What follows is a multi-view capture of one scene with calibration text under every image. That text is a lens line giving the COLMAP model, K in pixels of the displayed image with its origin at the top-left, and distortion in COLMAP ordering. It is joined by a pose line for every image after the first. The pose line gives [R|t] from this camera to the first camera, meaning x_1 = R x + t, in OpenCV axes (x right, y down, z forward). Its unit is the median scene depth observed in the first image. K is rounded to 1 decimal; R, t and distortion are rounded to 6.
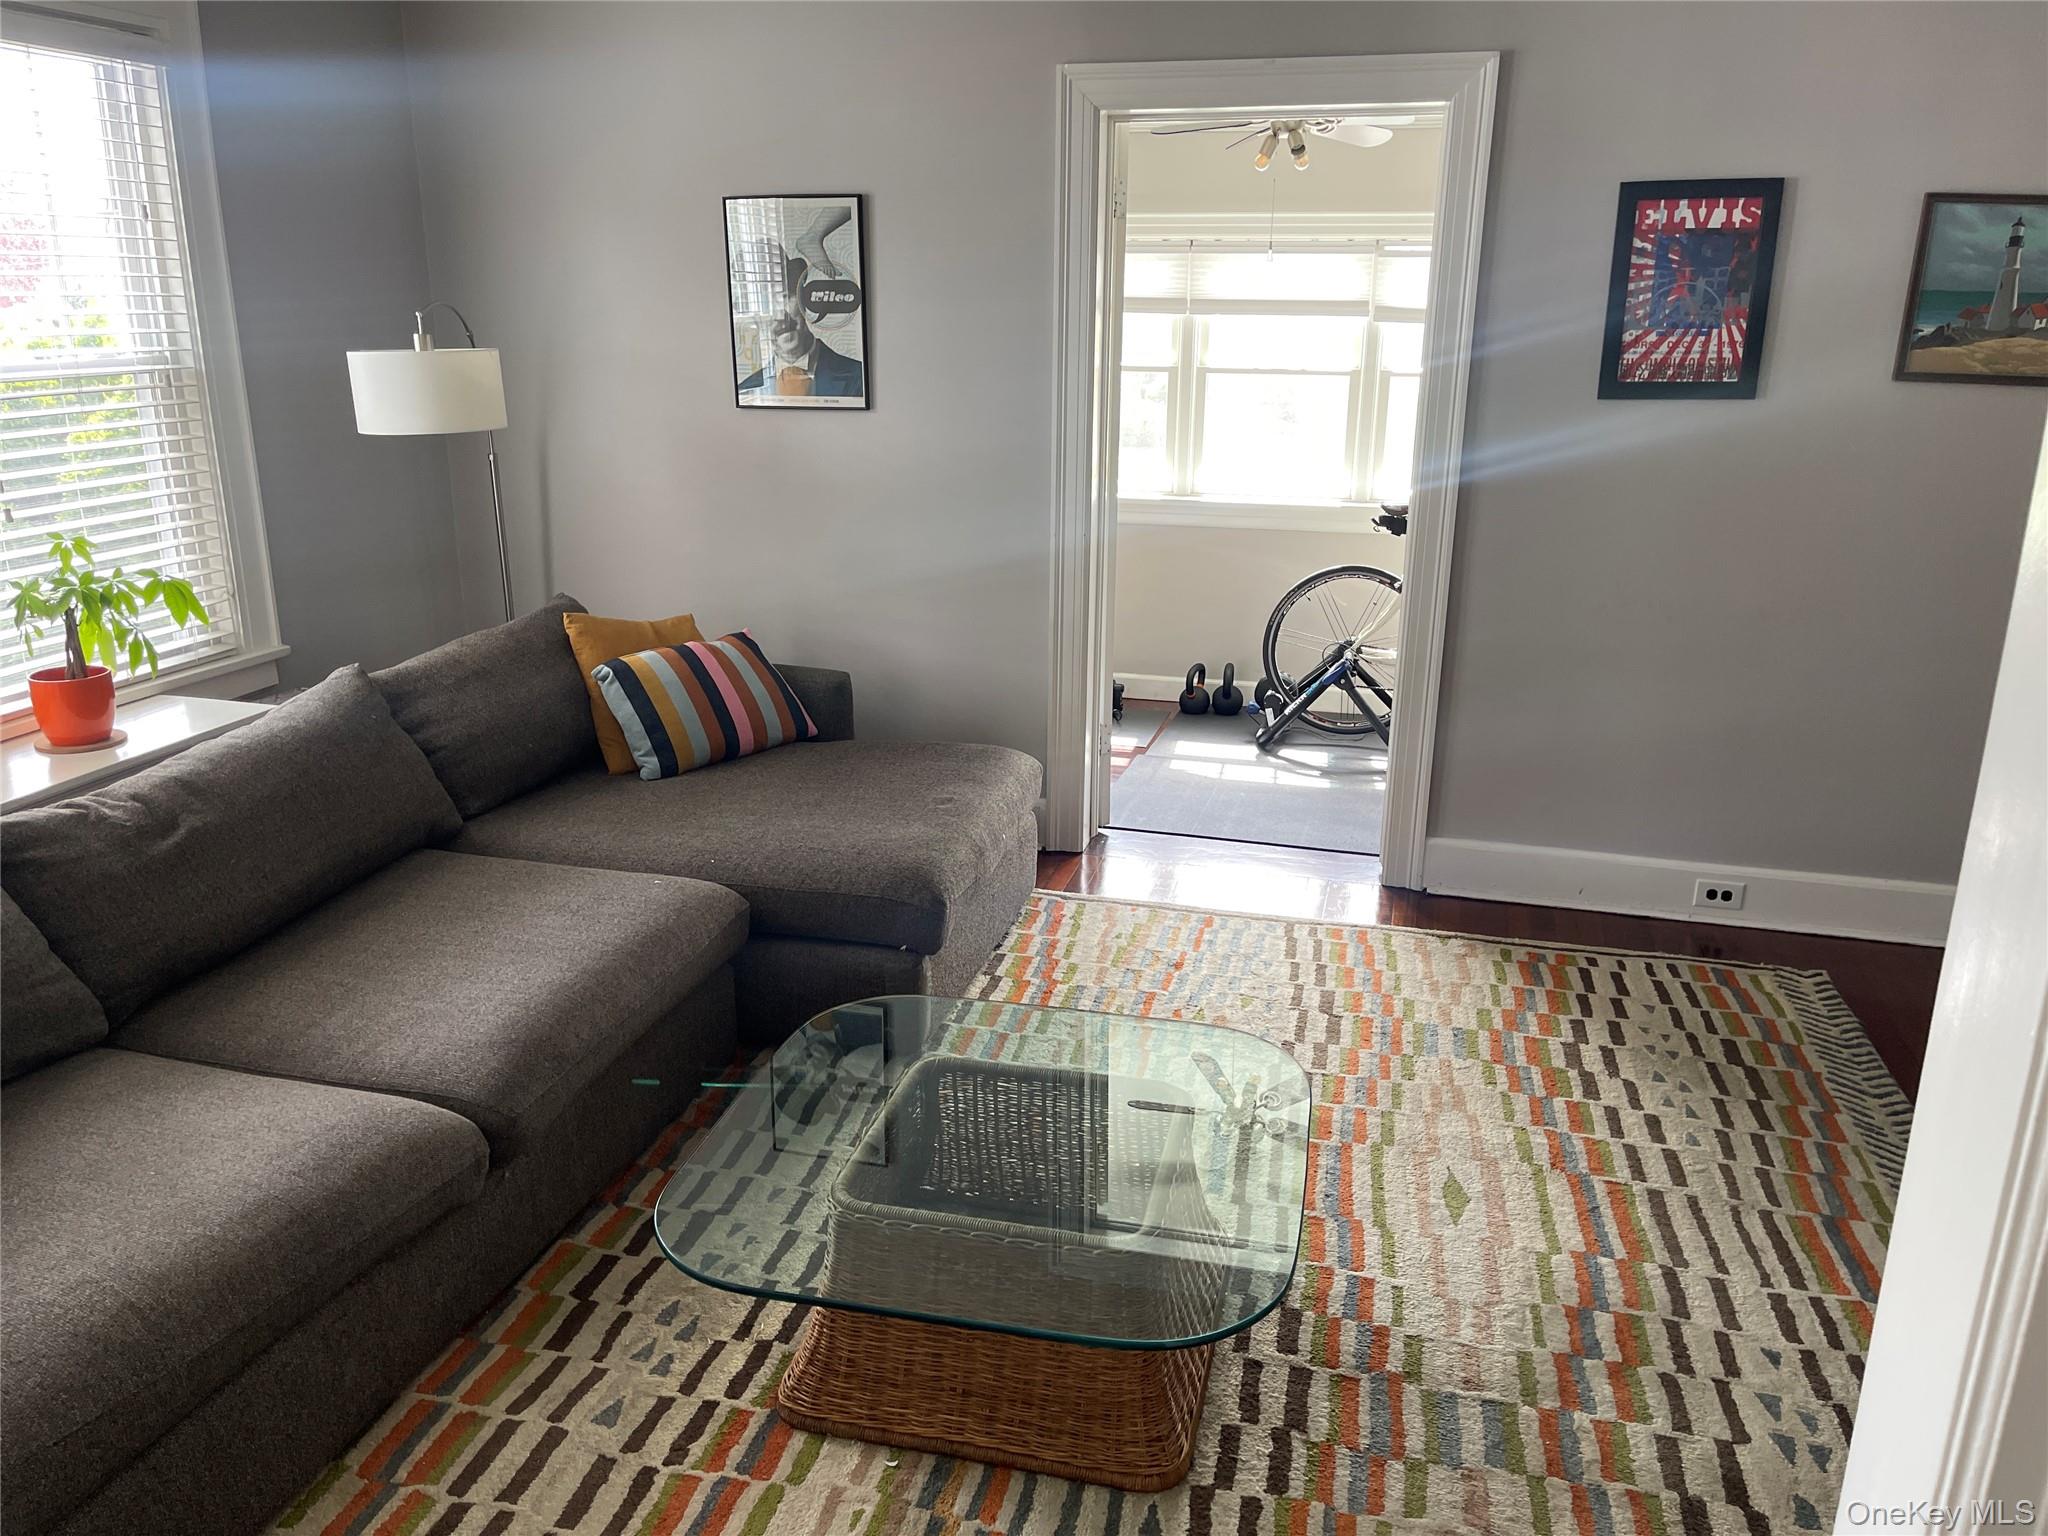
lens RADIAL K [[1521.1, 0, 1018.1], [0, 1521.1, 785.6], [0, 0, 1]] dist [0.053911, -0.076412]
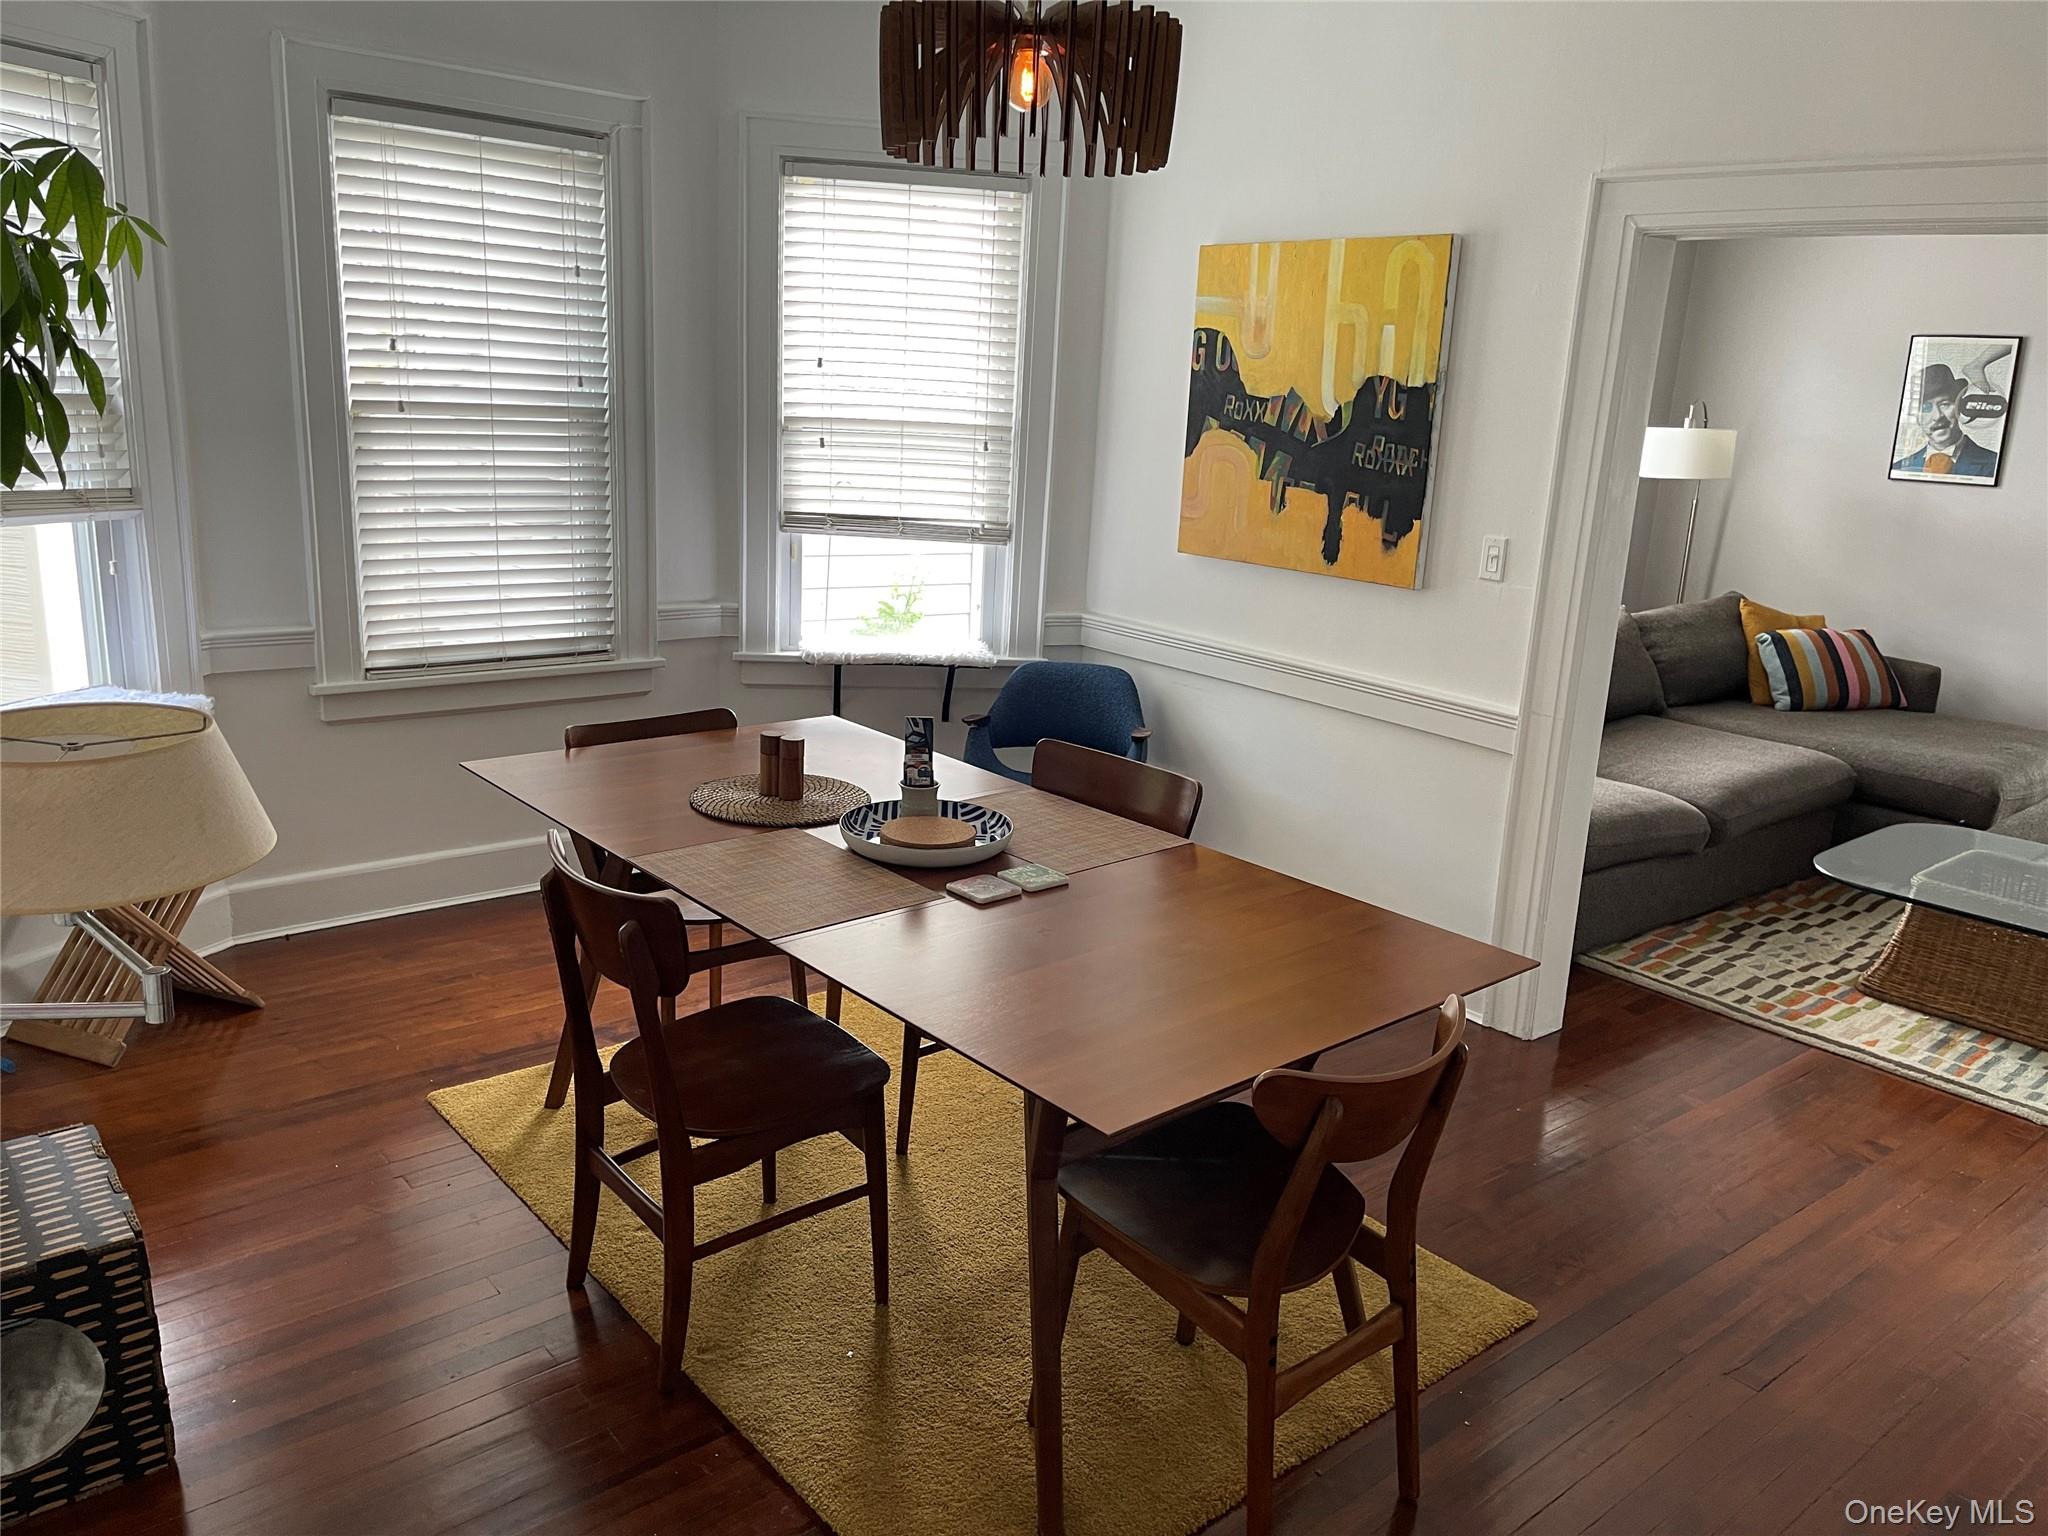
lens RADIAL K [[1521.1, 0, 1020.6], [0, 1521.1, 764.4], [0, 0, 1]] dist [0.053911, -0.076412]
pose [[0.808330, 0.175399, -0.561994, 0.014949], [-0.213999, 0.976830, -0.002930, 0.226637], [0.548458, 0.122635, 0.827136, -0.709071]]
